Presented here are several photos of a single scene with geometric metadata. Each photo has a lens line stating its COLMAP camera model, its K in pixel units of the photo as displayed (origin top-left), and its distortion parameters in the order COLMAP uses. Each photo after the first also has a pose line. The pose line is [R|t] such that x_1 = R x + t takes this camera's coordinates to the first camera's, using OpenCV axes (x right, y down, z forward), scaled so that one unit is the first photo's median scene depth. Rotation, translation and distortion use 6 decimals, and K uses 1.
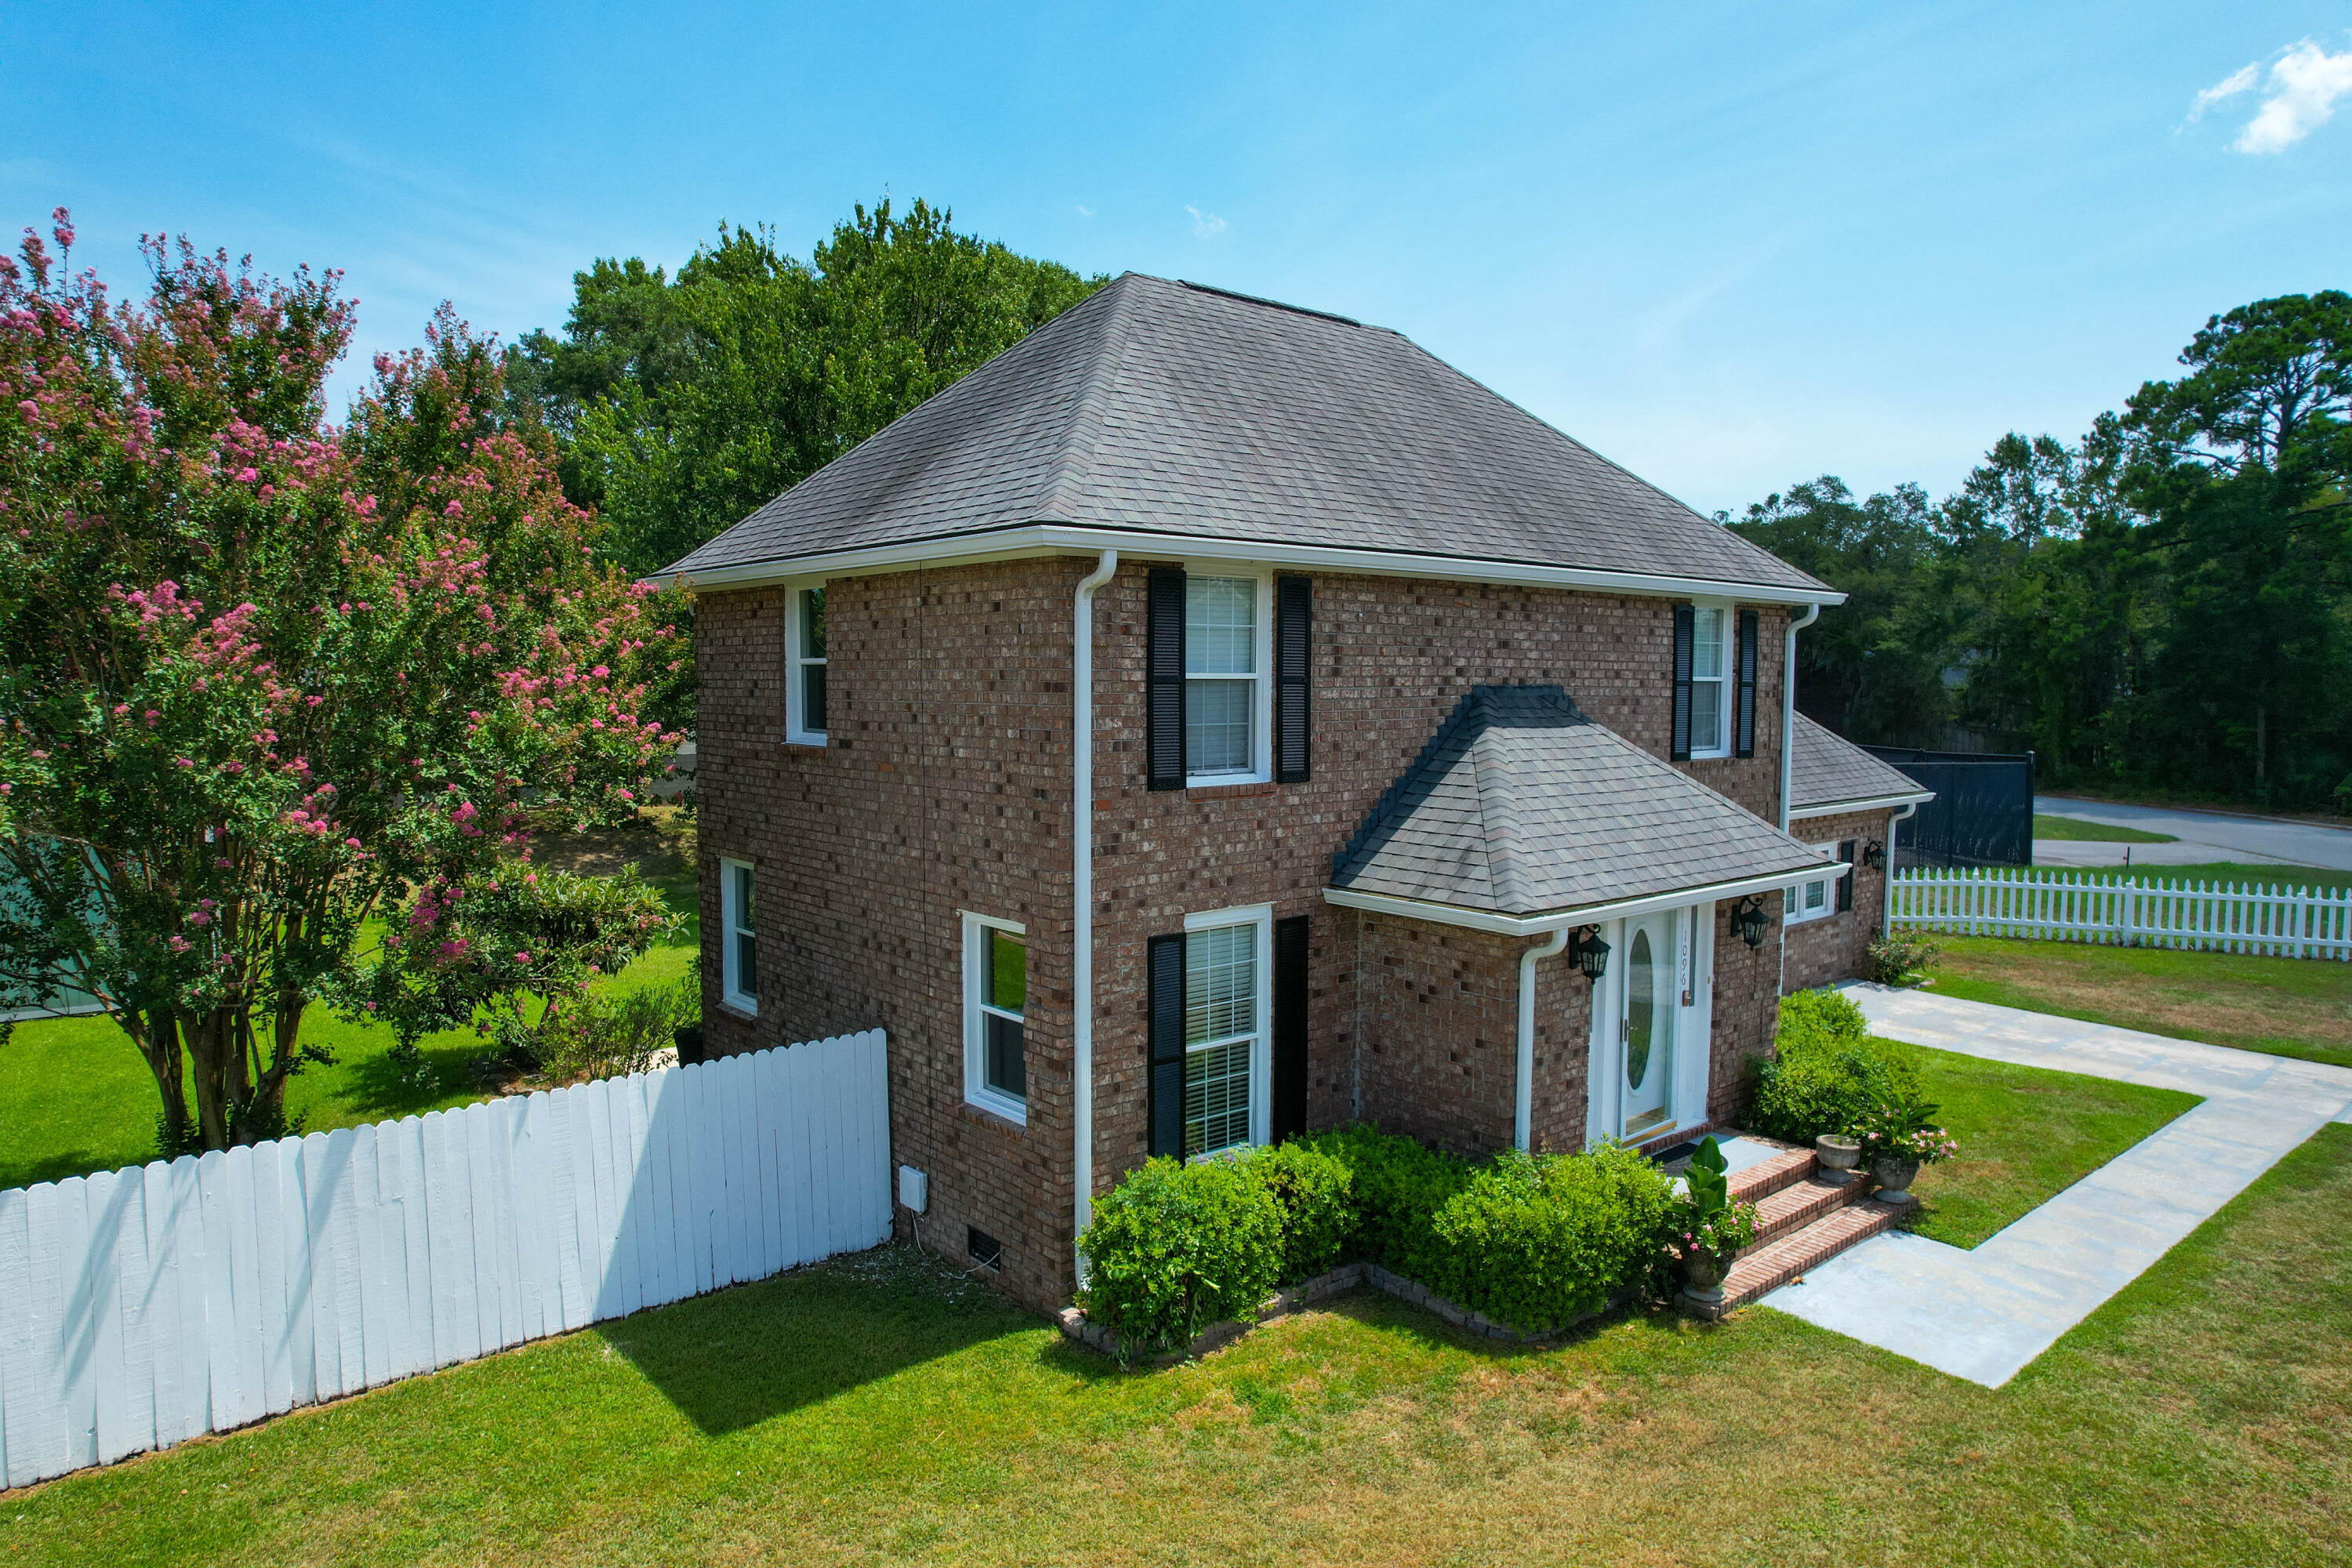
lens RADIAL K [[1477.2, 0, 1188.7], [0, 1477.2, 804.0], [0, 0, 1]] dist [-0.082419, 0.061348]
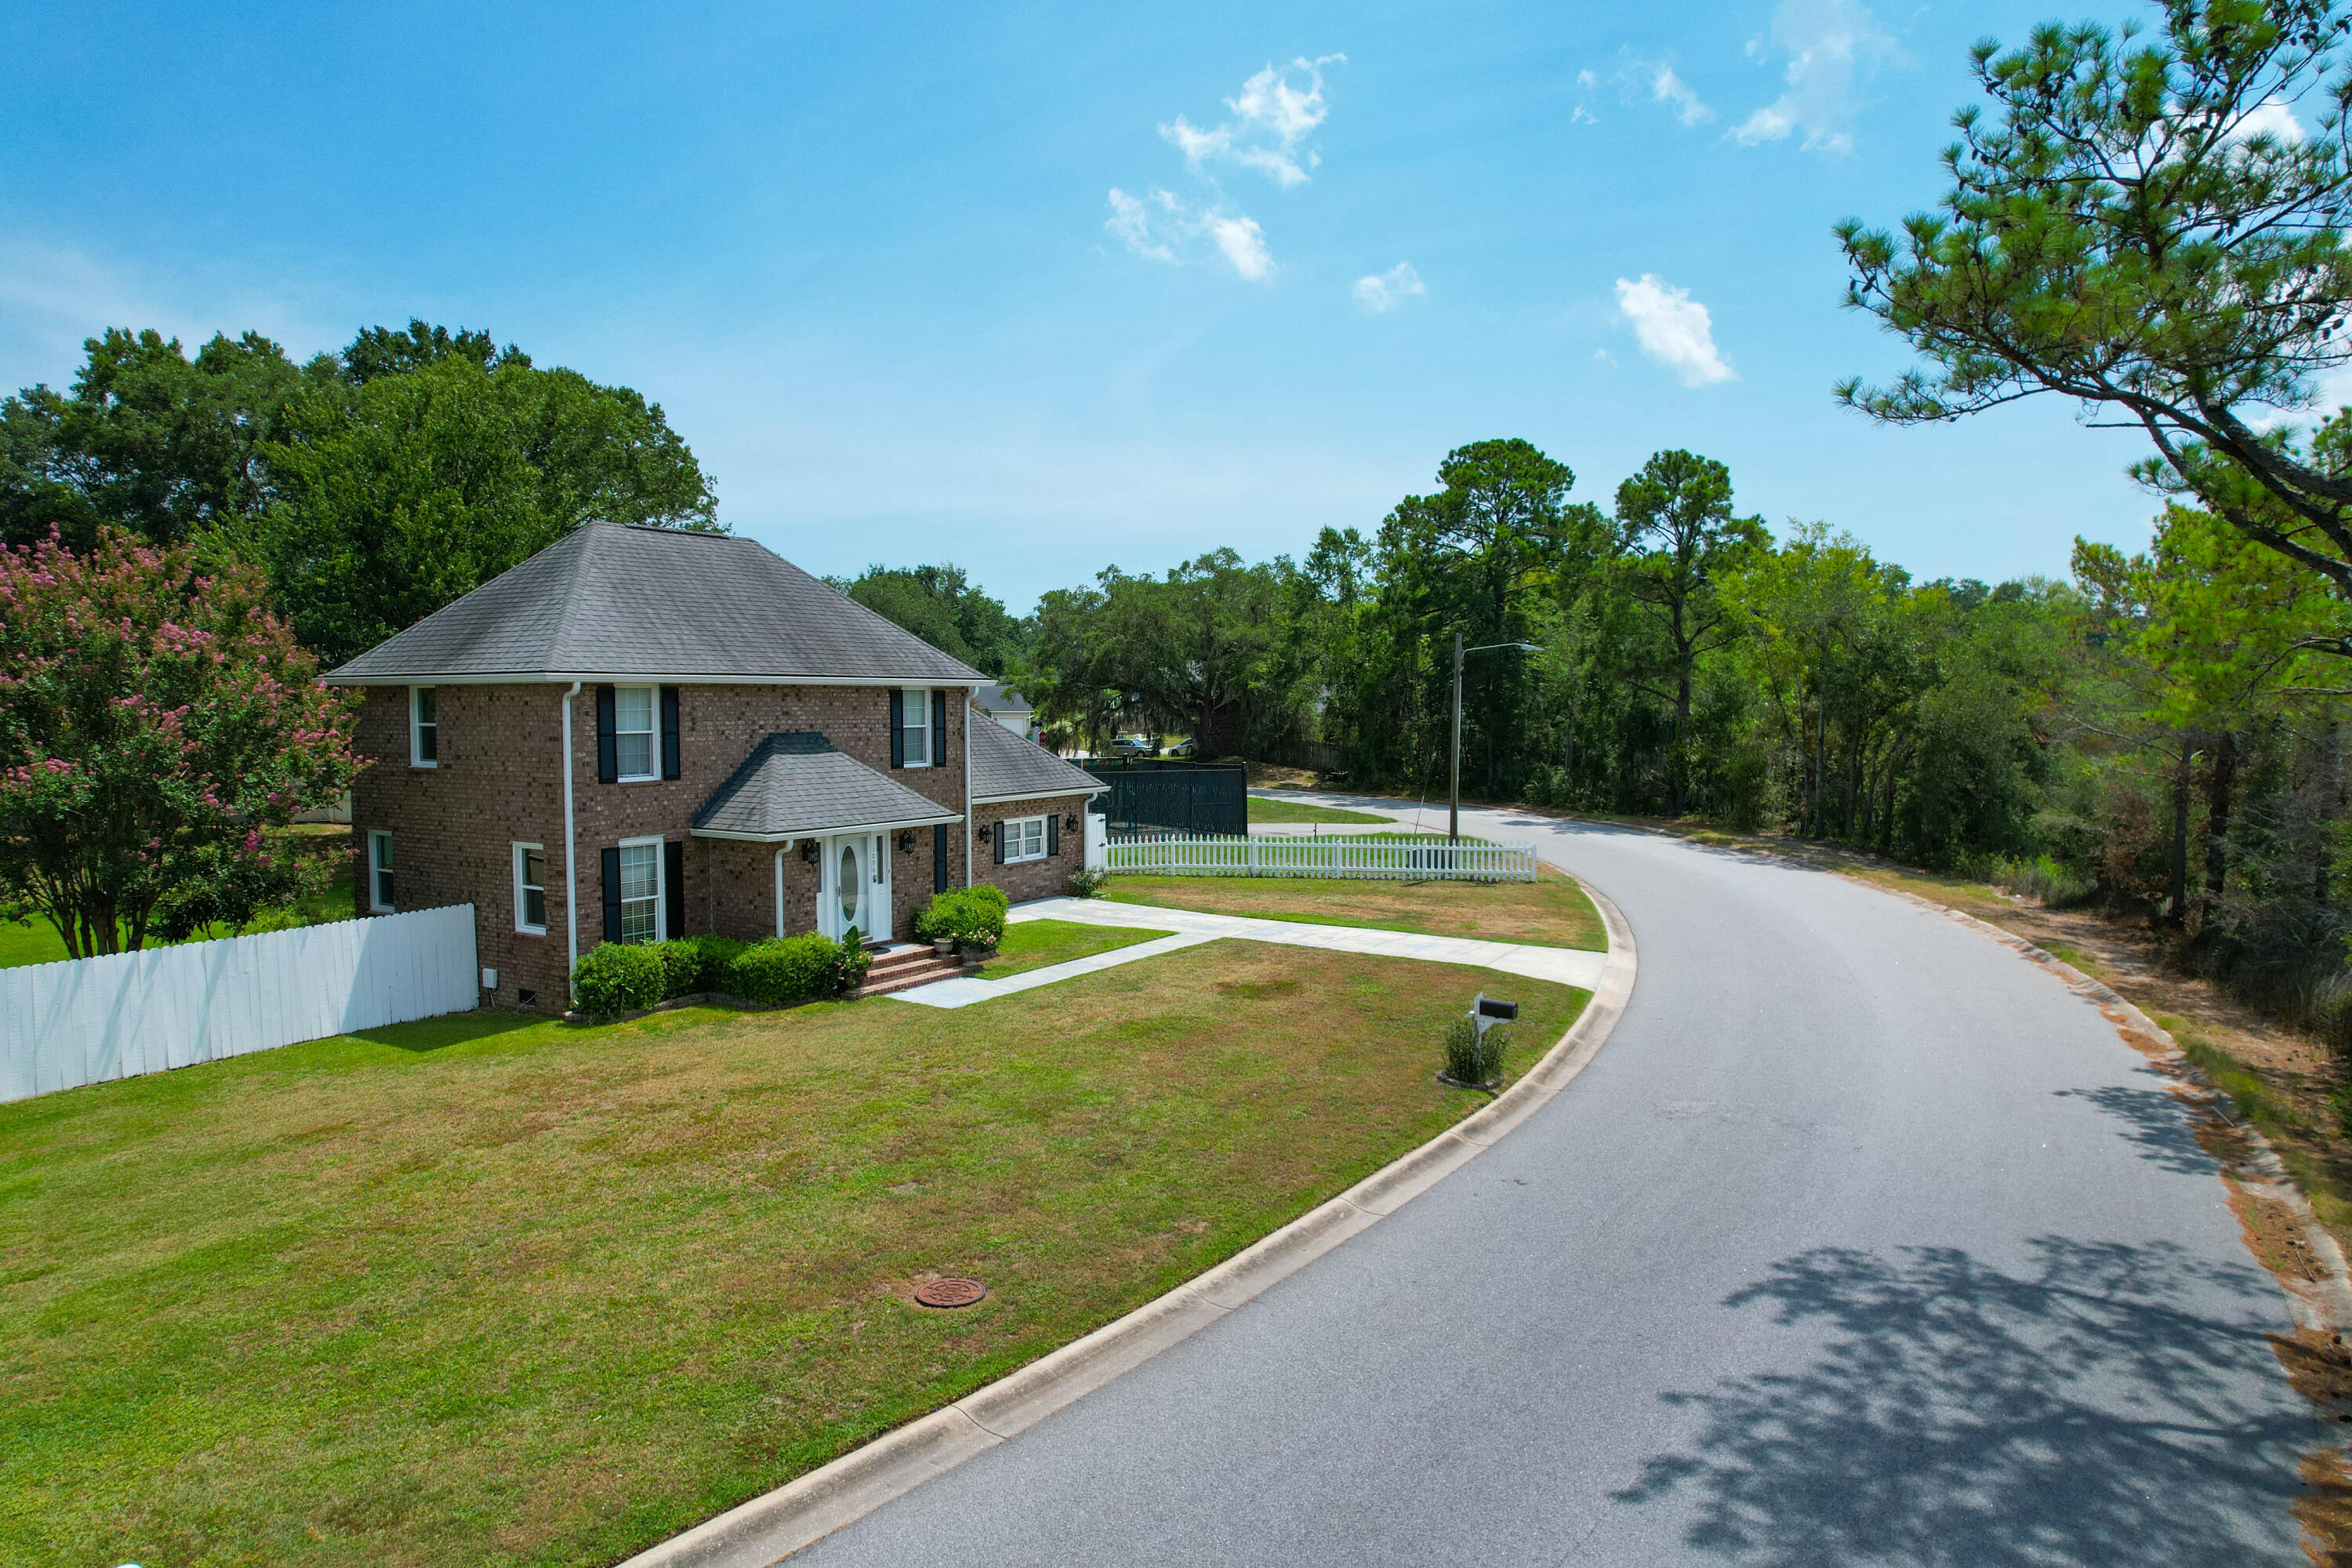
lens RADIAL K [[1477.2, 0, 1188.7], [0, 1477.2, 804.0], [0, 0, 1]] dist [-0.082419, 0.061348]
pose [[0.954486, -0.025130, 0.297196, 0.152477], [0.030296, 0.999459, -0.012789, 0.070326], [-0.296714, 0.021211, 0.954731, -1.268060]]
